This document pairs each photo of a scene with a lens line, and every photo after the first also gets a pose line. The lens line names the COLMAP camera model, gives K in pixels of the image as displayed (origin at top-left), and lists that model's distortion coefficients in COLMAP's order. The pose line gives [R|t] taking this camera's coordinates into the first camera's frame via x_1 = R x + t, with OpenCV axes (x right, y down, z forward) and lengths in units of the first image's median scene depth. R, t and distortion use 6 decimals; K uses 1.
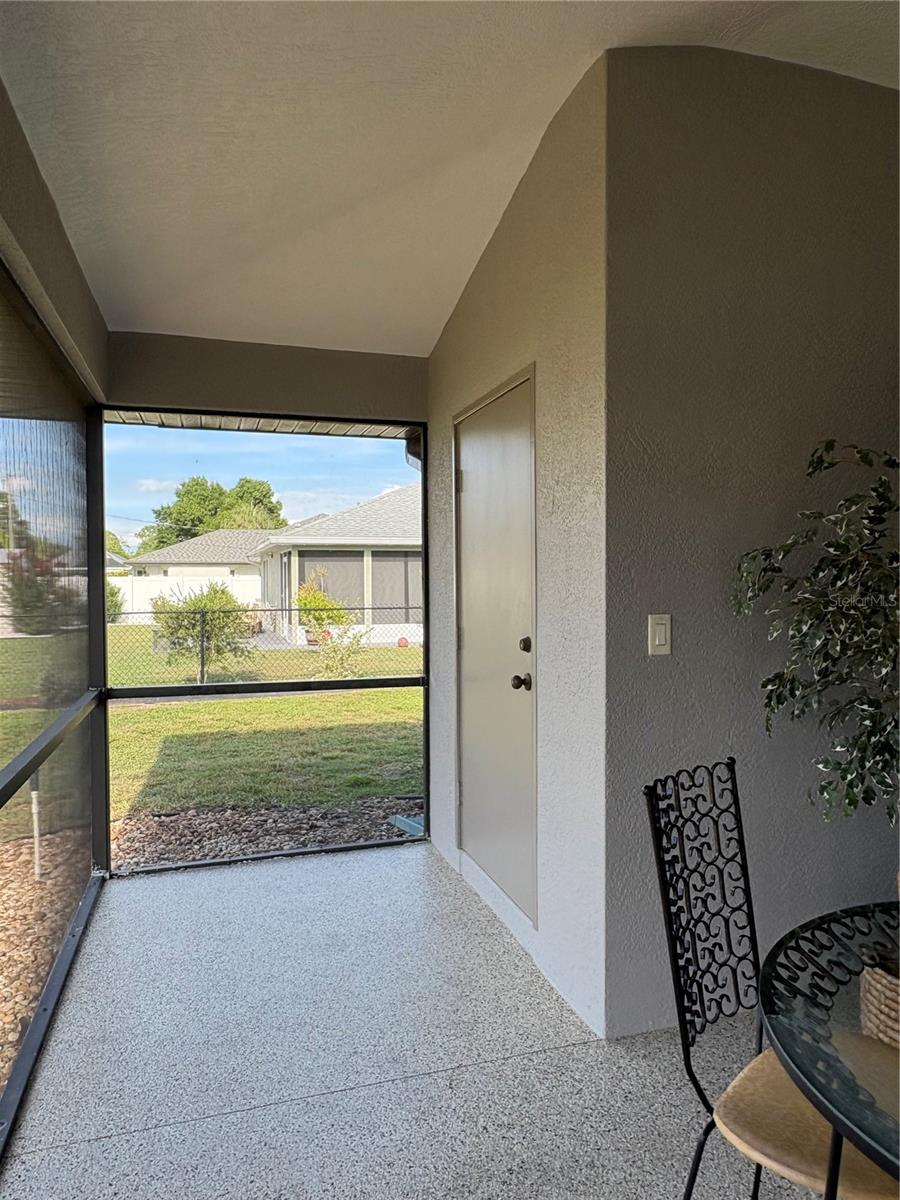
lens RADIAL K [[796.2, 0, 451.3], [0, 796.2, 597.5], [0, 0, 1]] dist [-0.005085, -0.001459]
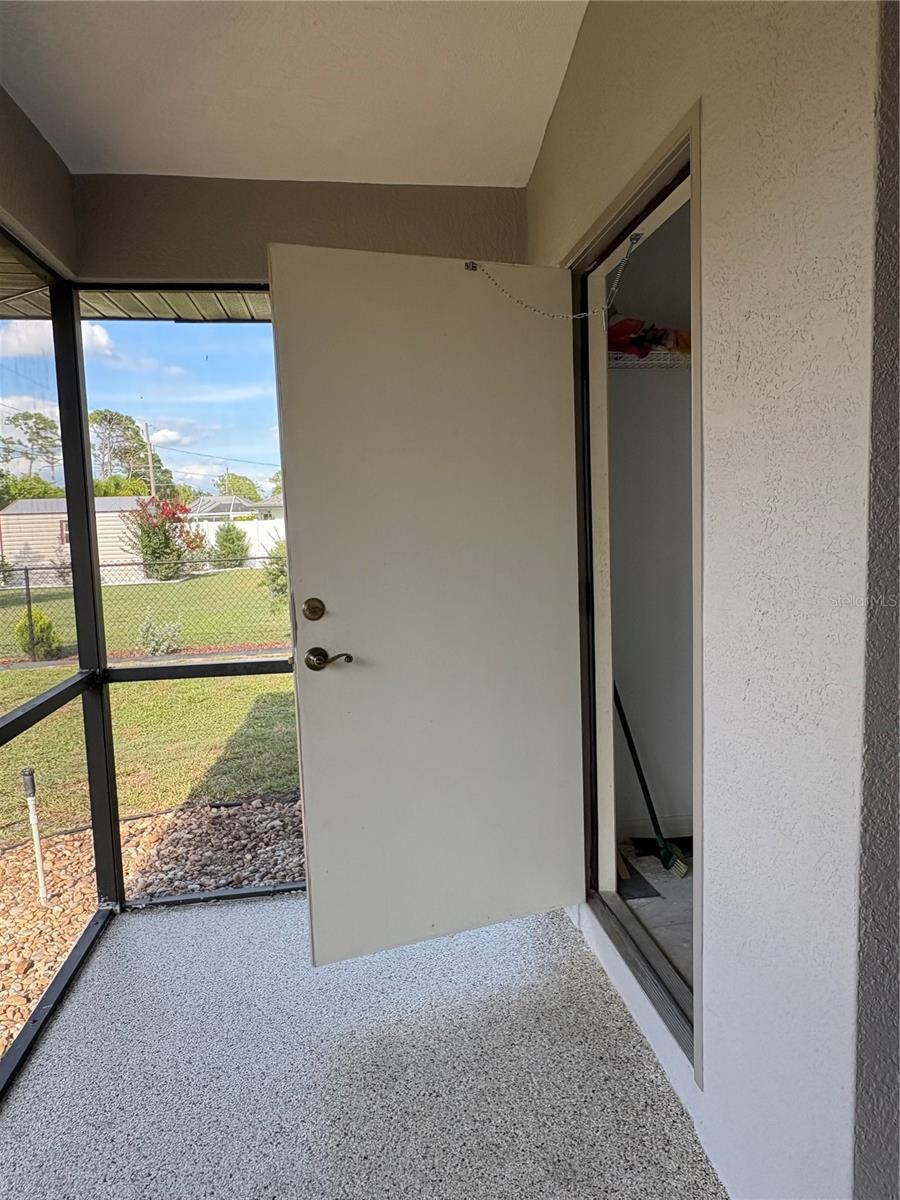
lens RADIAL K [[796.2, 0, 449.3], [0, 796.2, 605.6], [0, 0, 1]] dist [-0.005085, -0.001459]
pose [[0.986371, -0.010631, -0.164194, 0.013233], [0.025190, 0.995903, 0.086843, -0.002855], [0.162598, -0.089795, 0.982598, 0.253340]]
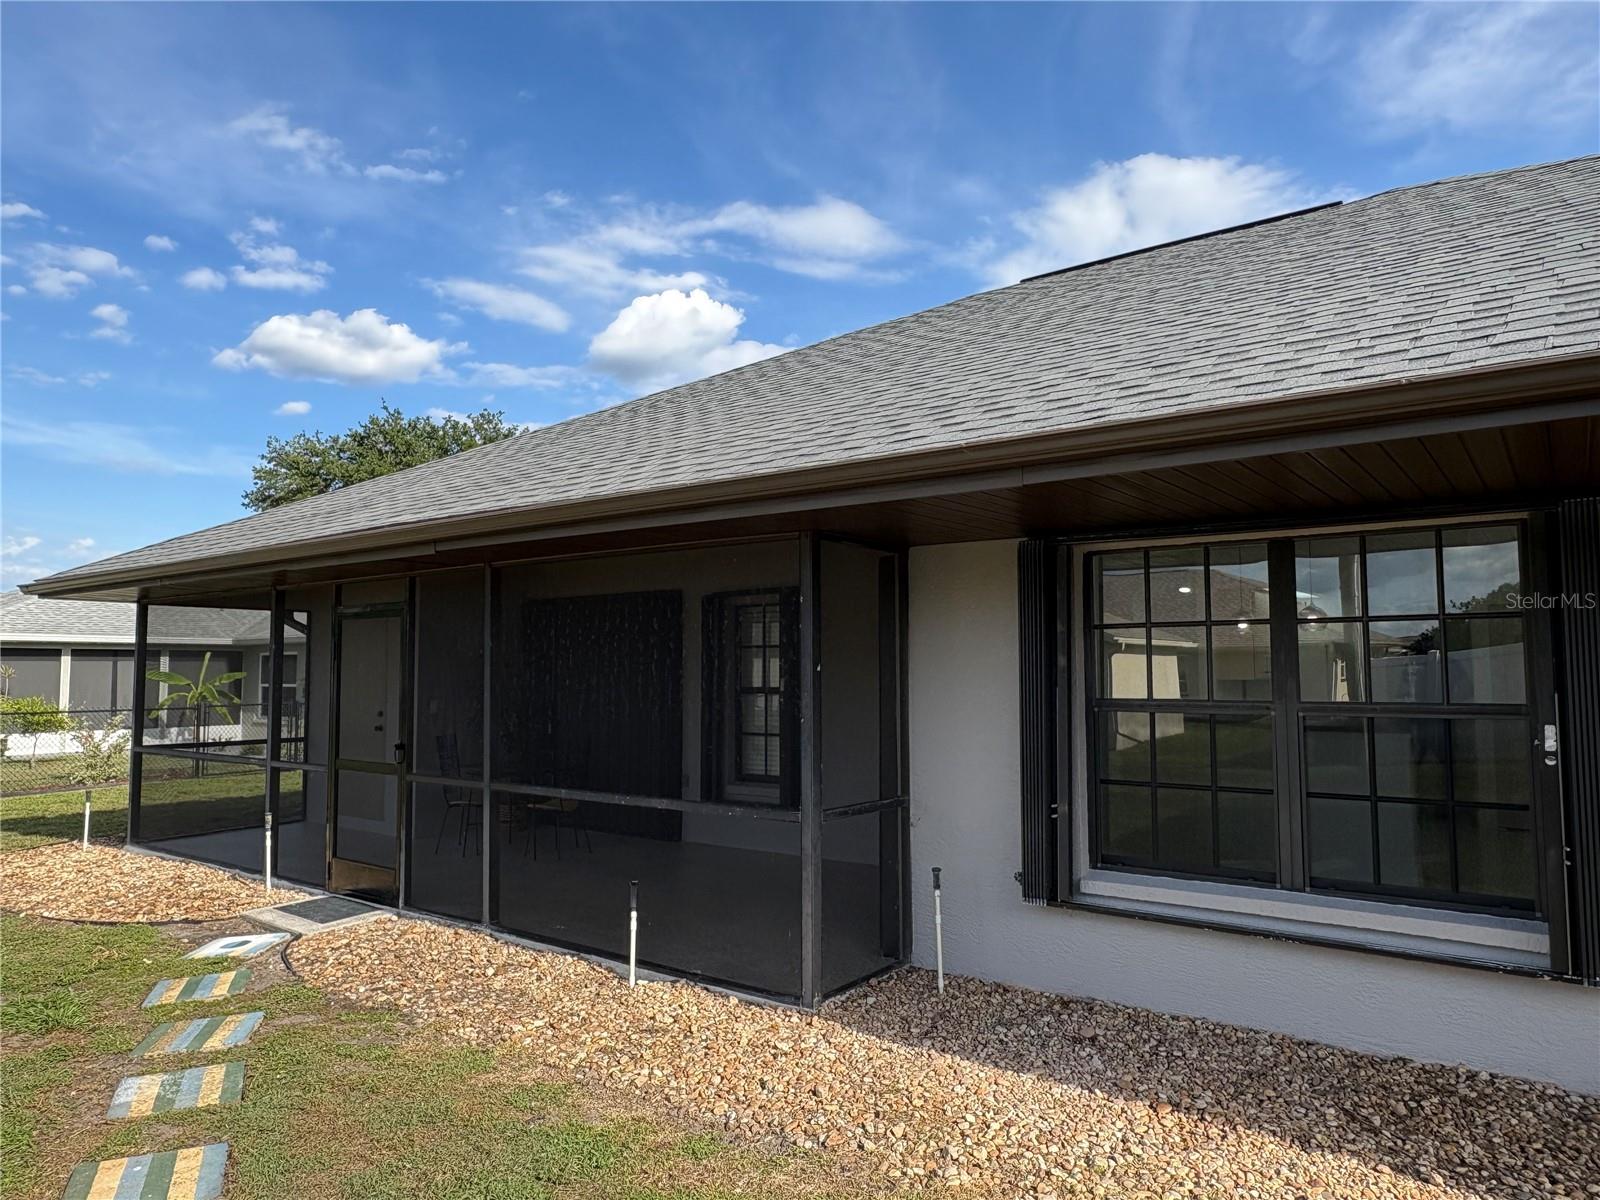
lens RADIAL K [[1022.9, 0, 801.5], [0, 1022.9, 599.9], [0, 0, 1]] dist [0.005286, 0.001041]
pose [[0.798464, 0.041380, 0.600619, -0.547929], [0.014870, 0.995975, -0.088386, 0.001516], [-0.601859, 0.079504, 0.794635, -1.666239]]
